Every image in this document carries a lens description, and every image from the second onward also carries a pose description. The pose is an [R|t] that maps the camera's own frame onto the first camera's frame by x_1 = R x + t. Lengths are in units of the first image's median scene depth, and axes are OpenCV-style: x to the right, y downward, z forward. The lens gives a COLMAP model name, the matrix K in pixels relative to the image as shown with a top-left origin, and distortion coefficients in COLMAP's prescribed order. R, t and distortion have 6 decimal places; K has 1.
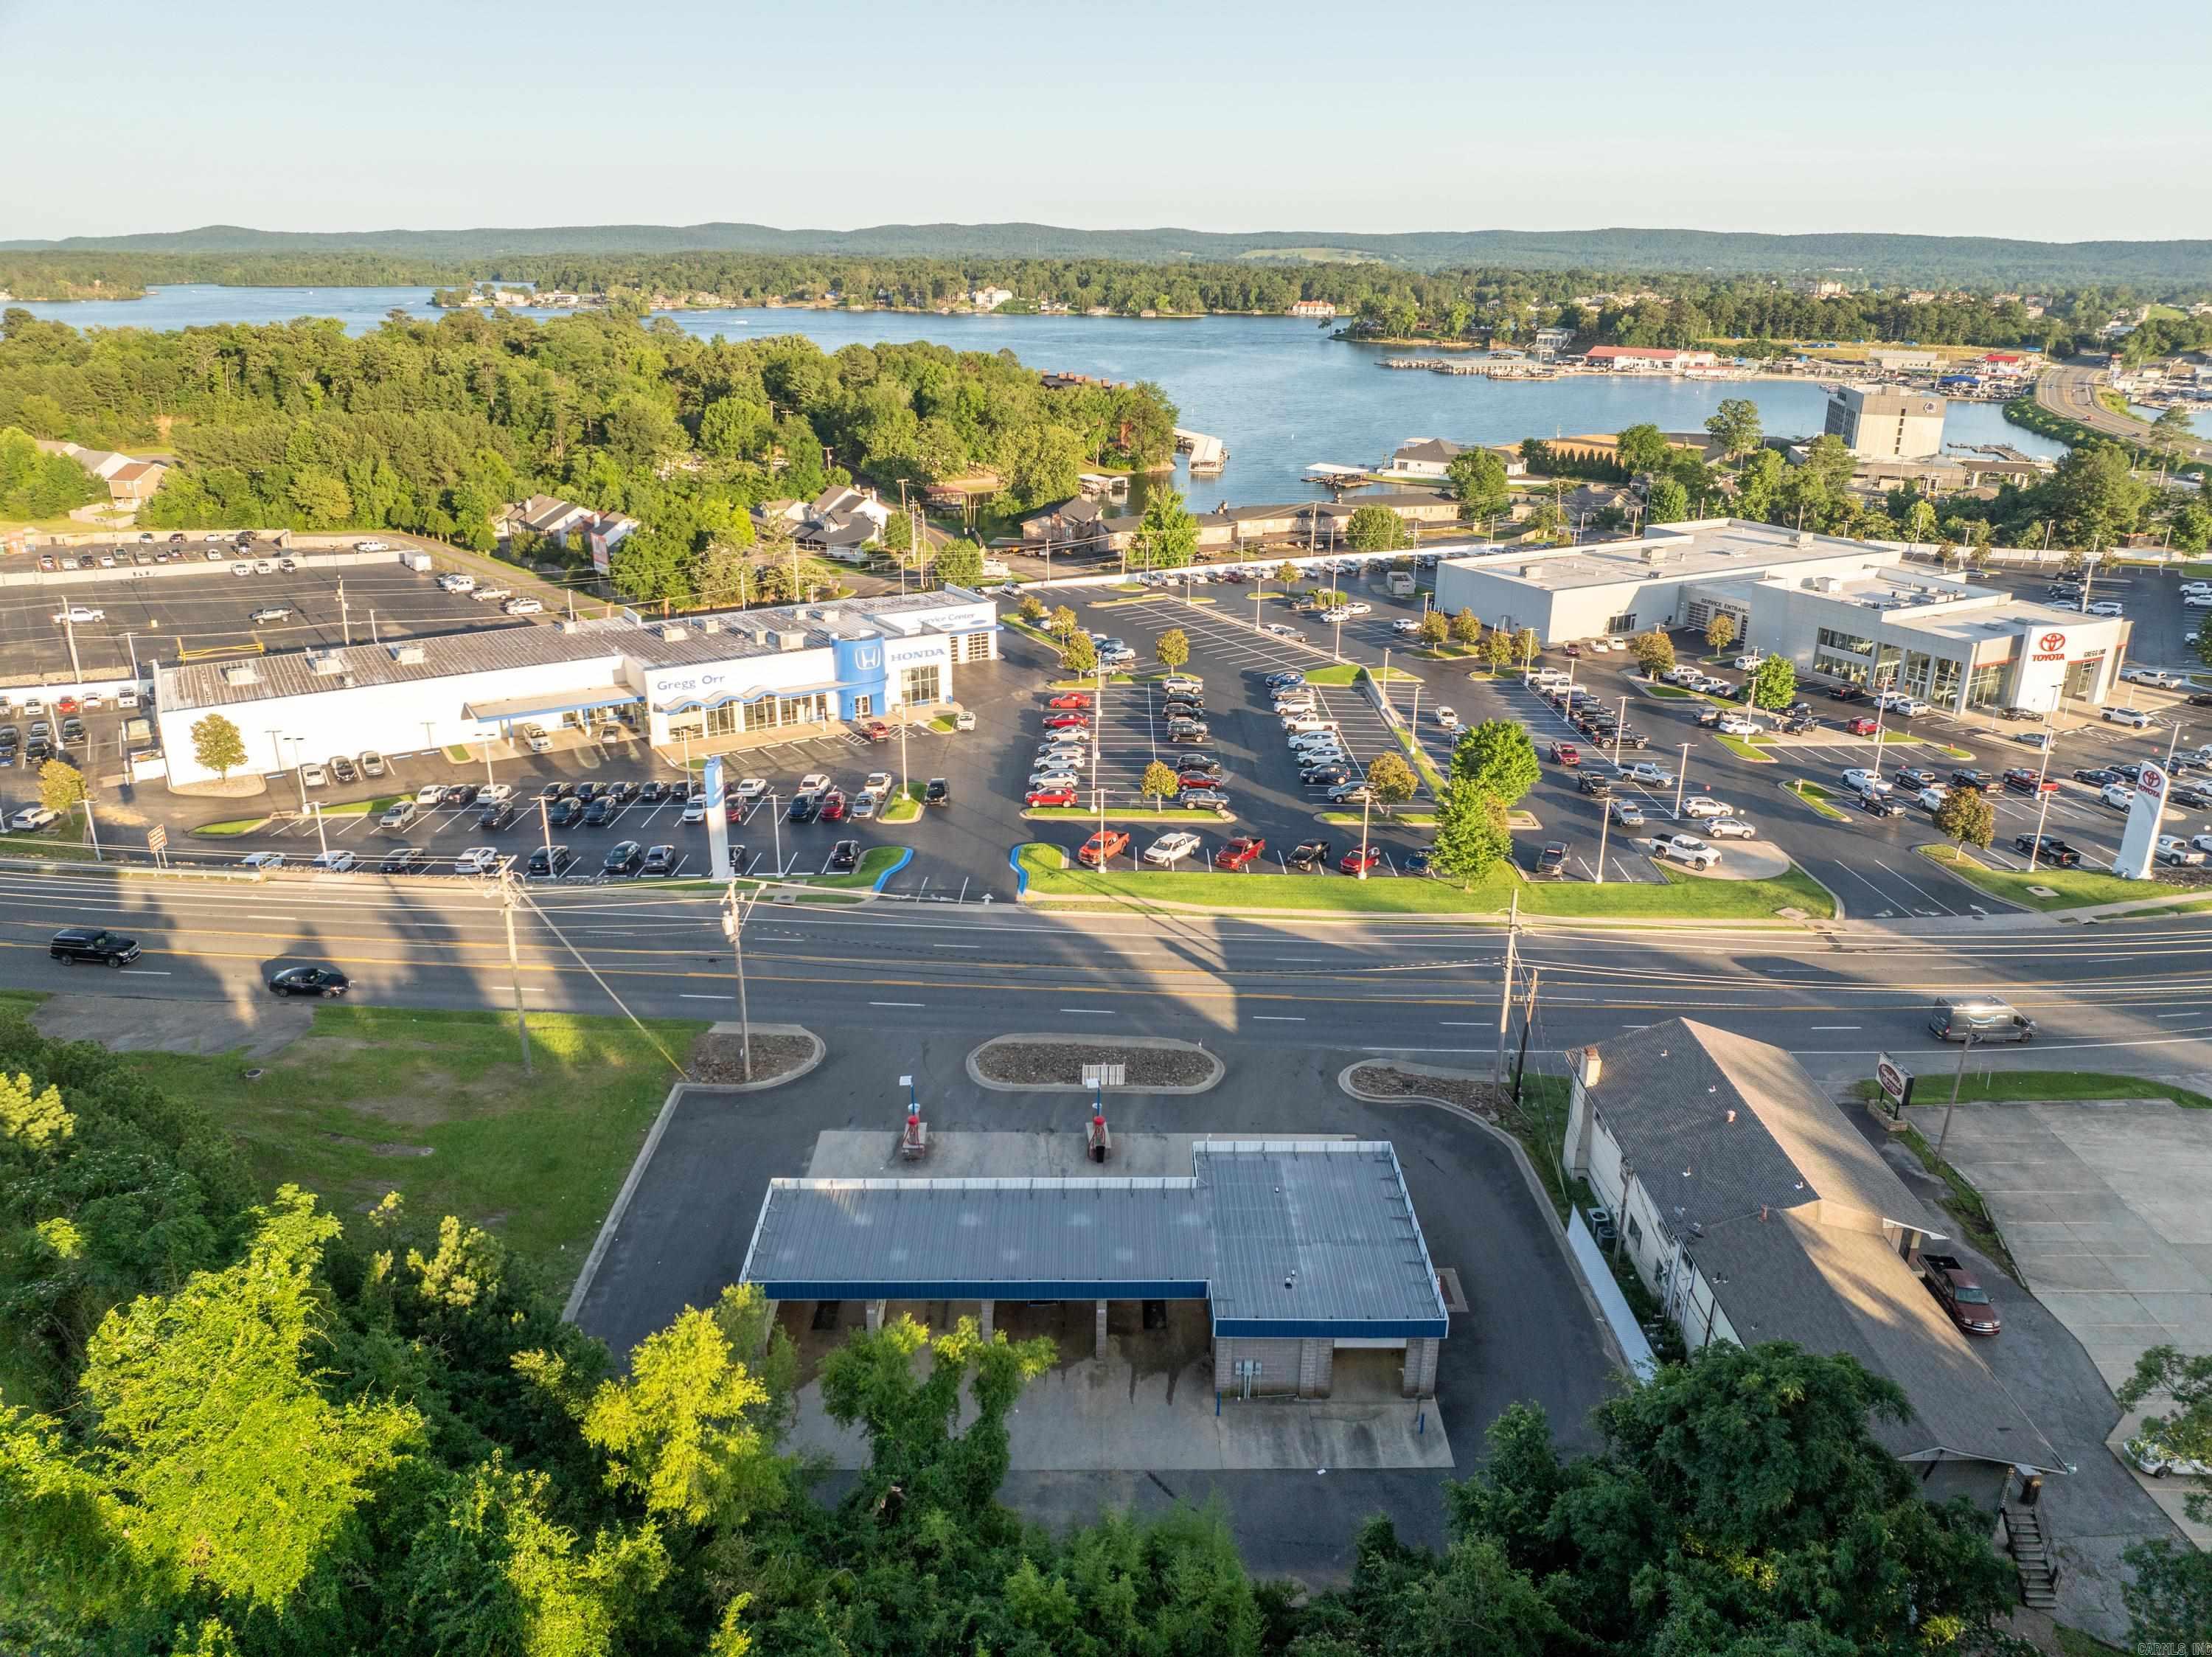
lens RADIAL K [[1558.3, 0, 1119.6], [0, 1558.3, 827.3], [0, 0, 1]] dist [-0.047990, 0.010699]
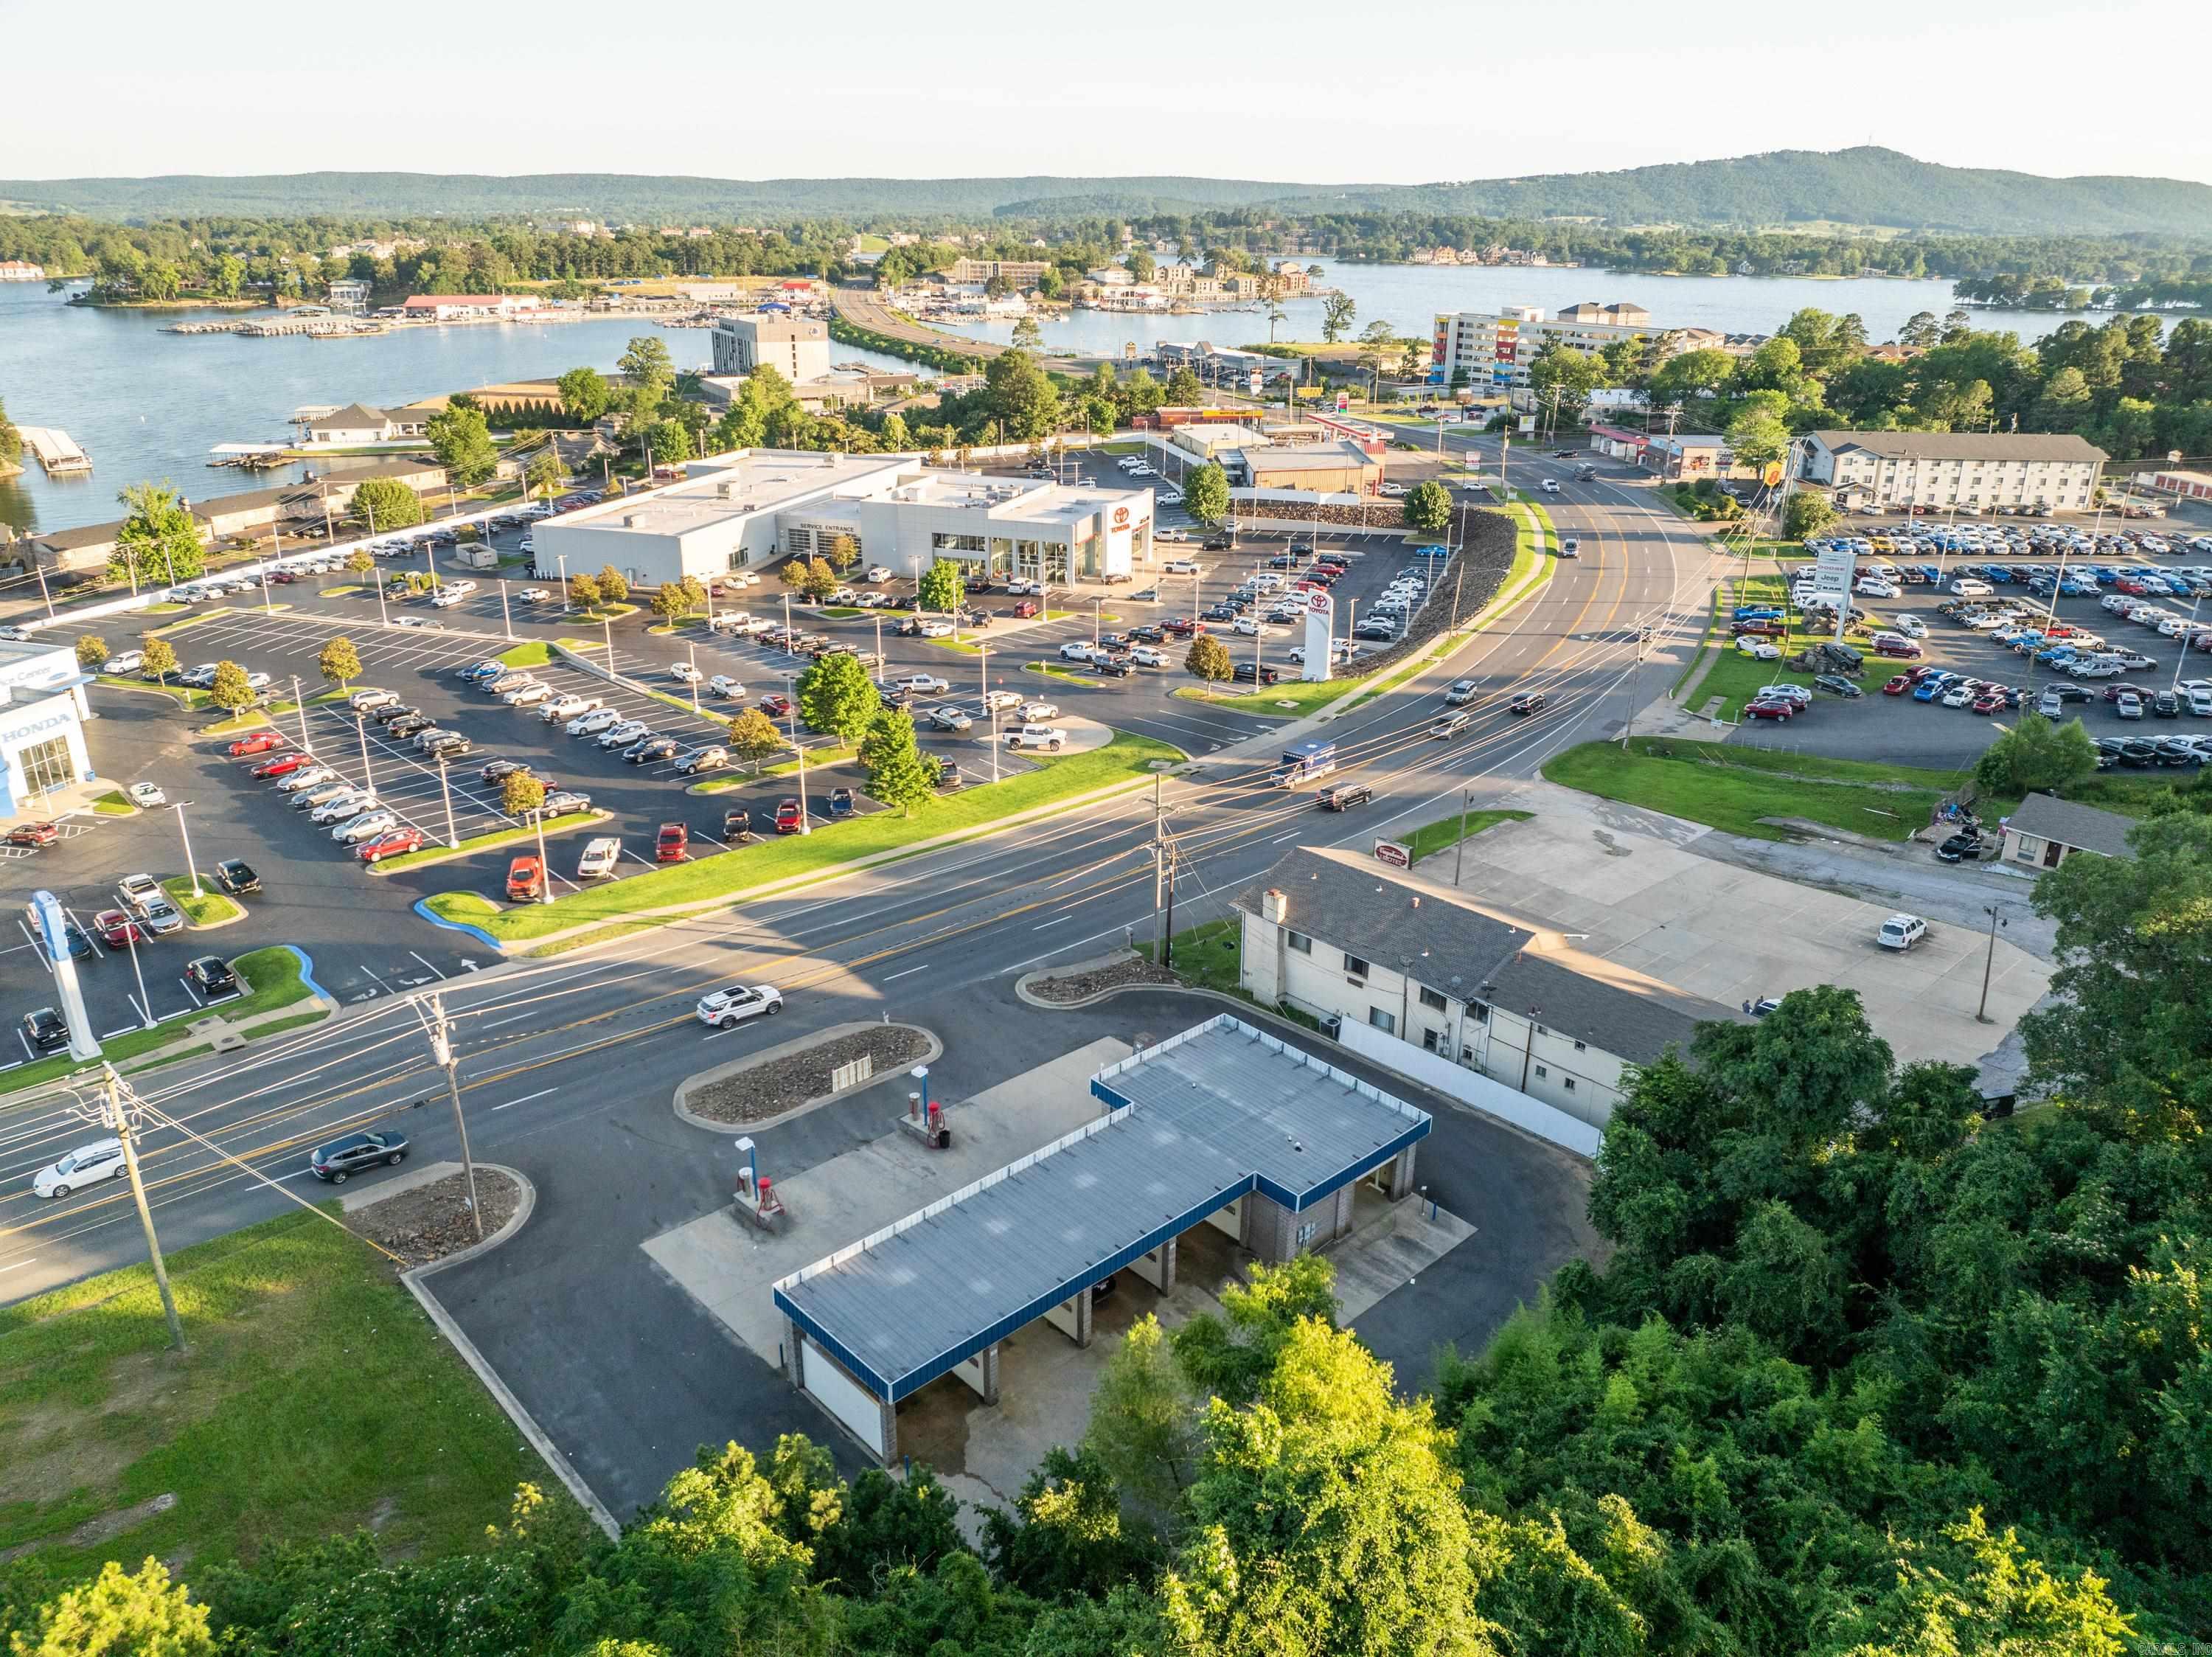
lens RADIAL K [[1558.3, 0, 1119.6], [0, 1558.3, 827.3], [0, 0, 1]] dist [-0.047990, 0.010699]
pose [[0.735547, -0.251413, 0.629096, -0.208056], [0.230516, 0.966063, 0.116557, -0.026223], [-0.637050, 0.059284, 0.768539, 0.079929]]
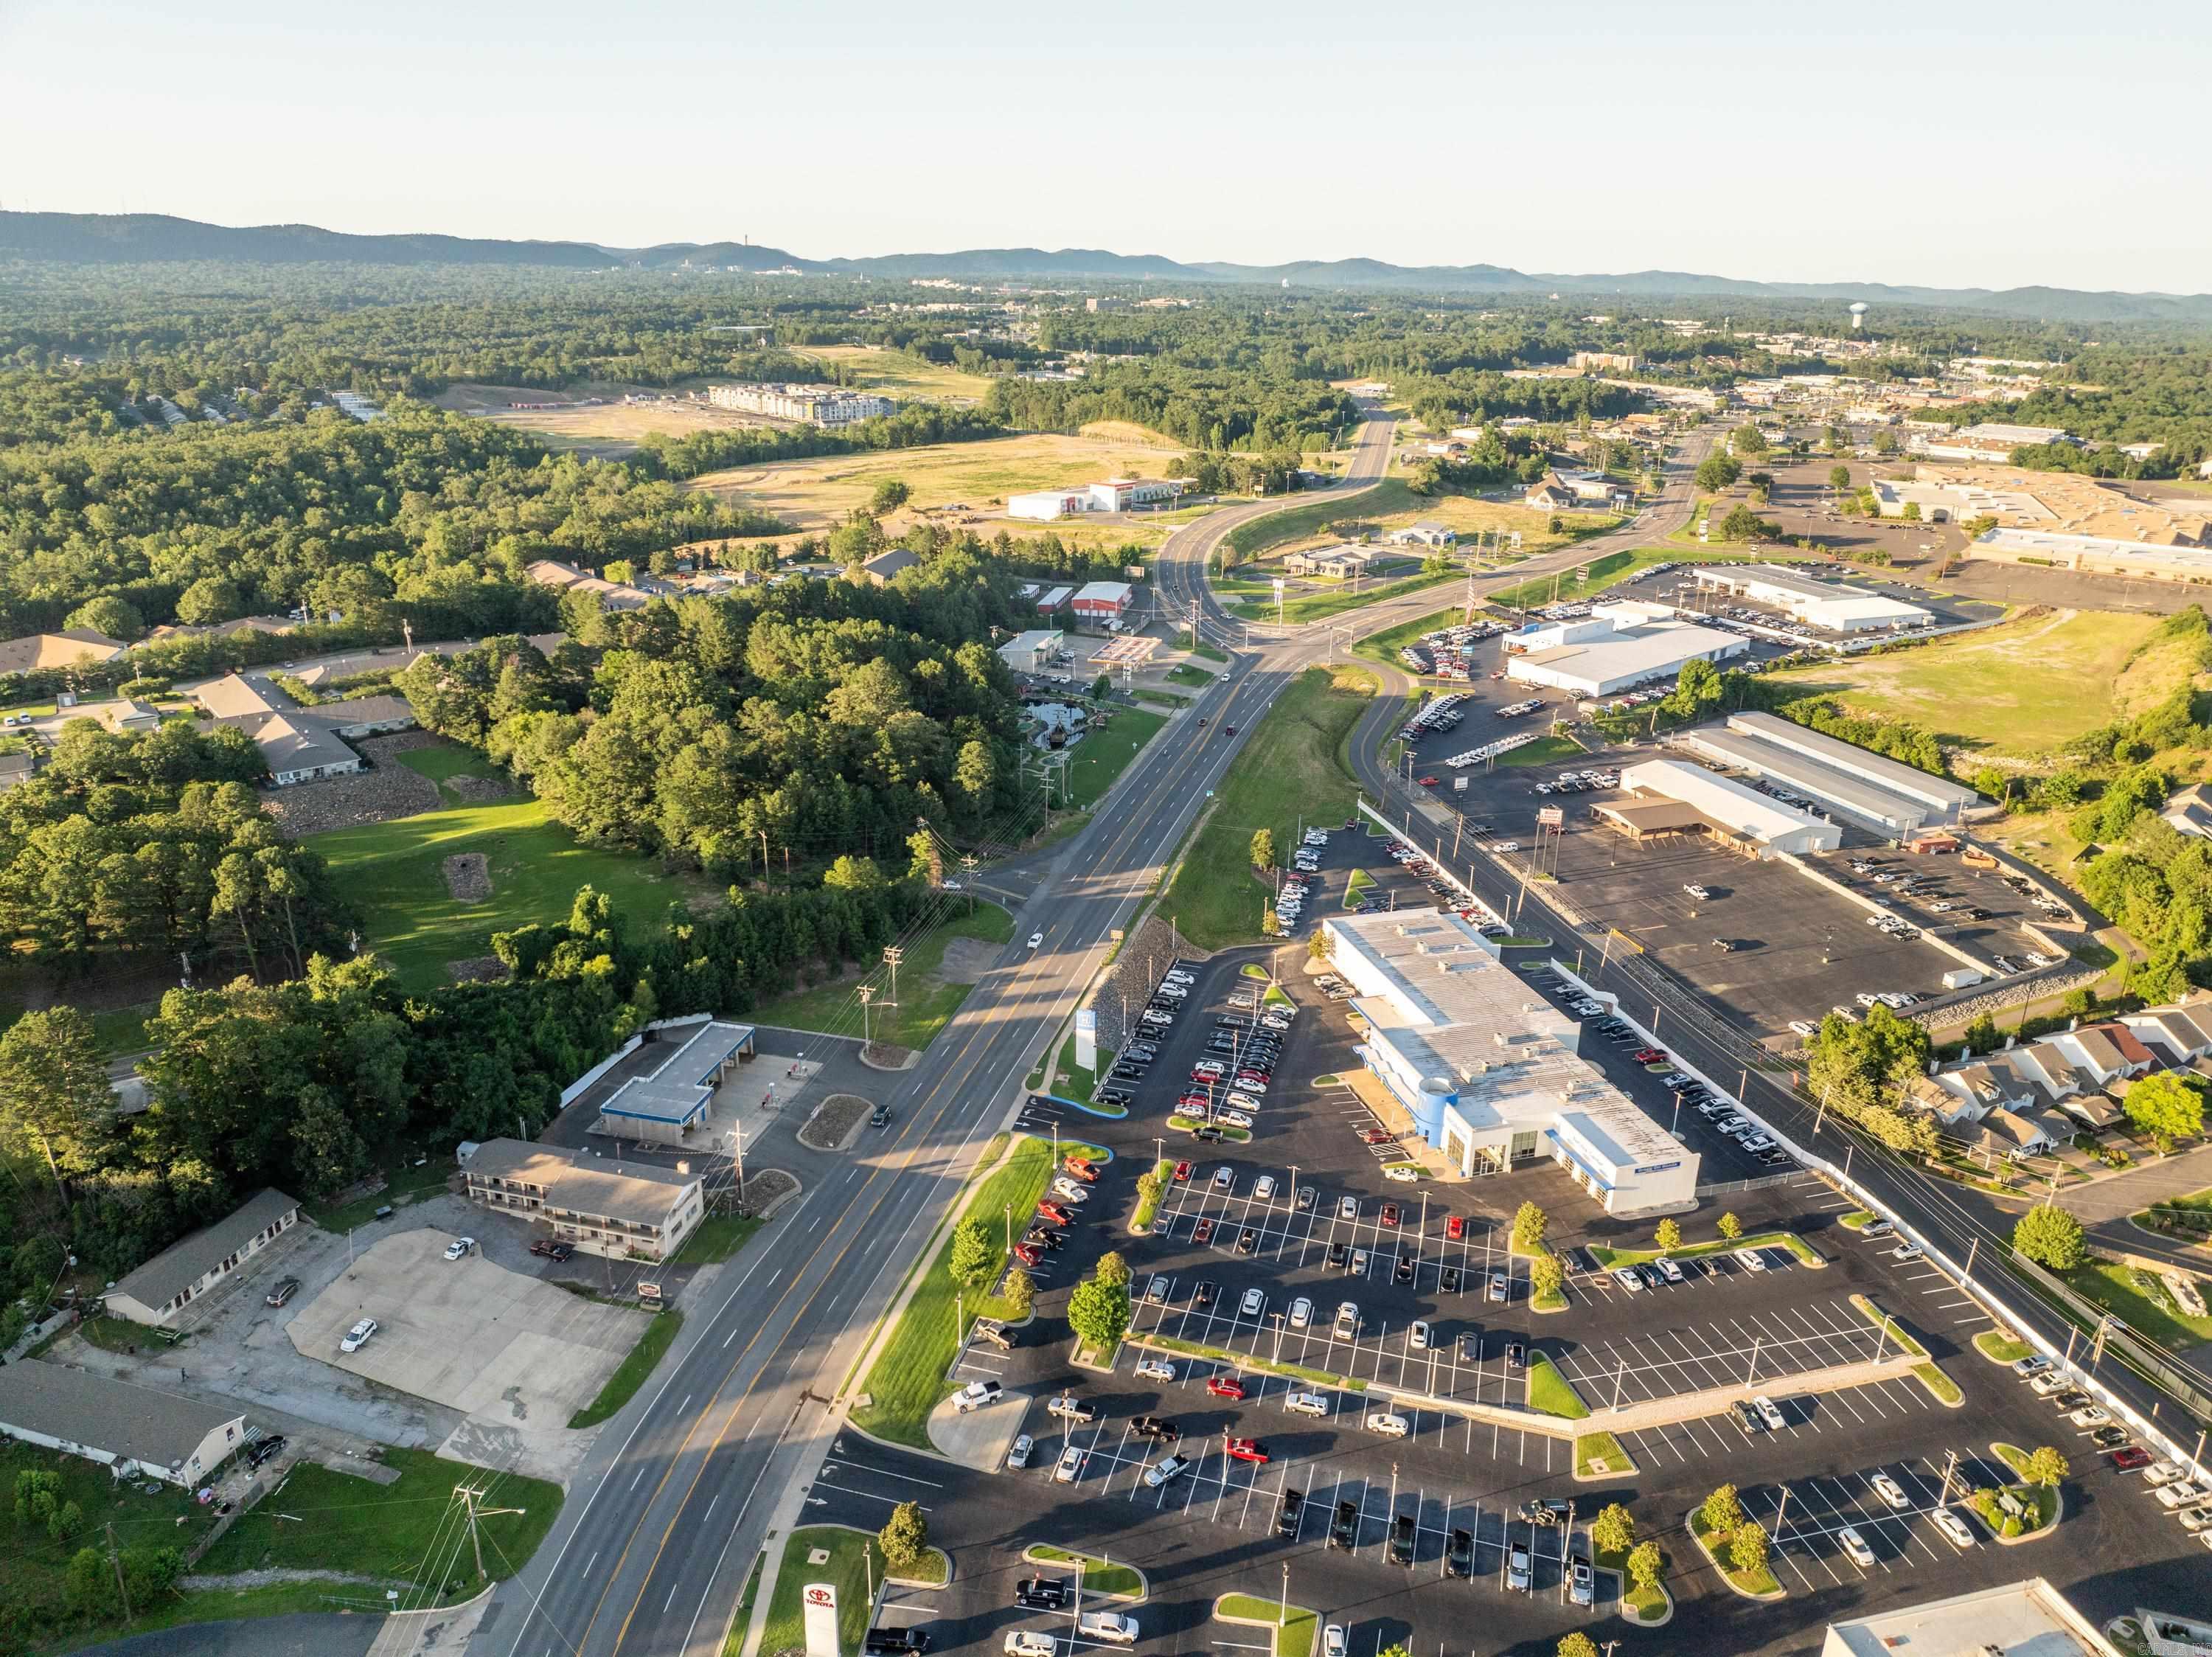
lens RADIAL K [[1558.3, 0, 1119.6], [0, 1558.3, 827.3], [0, 0, 1]] dist [-0.047990, 0.010699]
pose [[-0.257606, 0.321408, -0.911228, 0.985940], [-0.353410, 0.846372, 0.398442, -0.697123], [0.899300, 0.424678, -0.104441, 0.721497]]
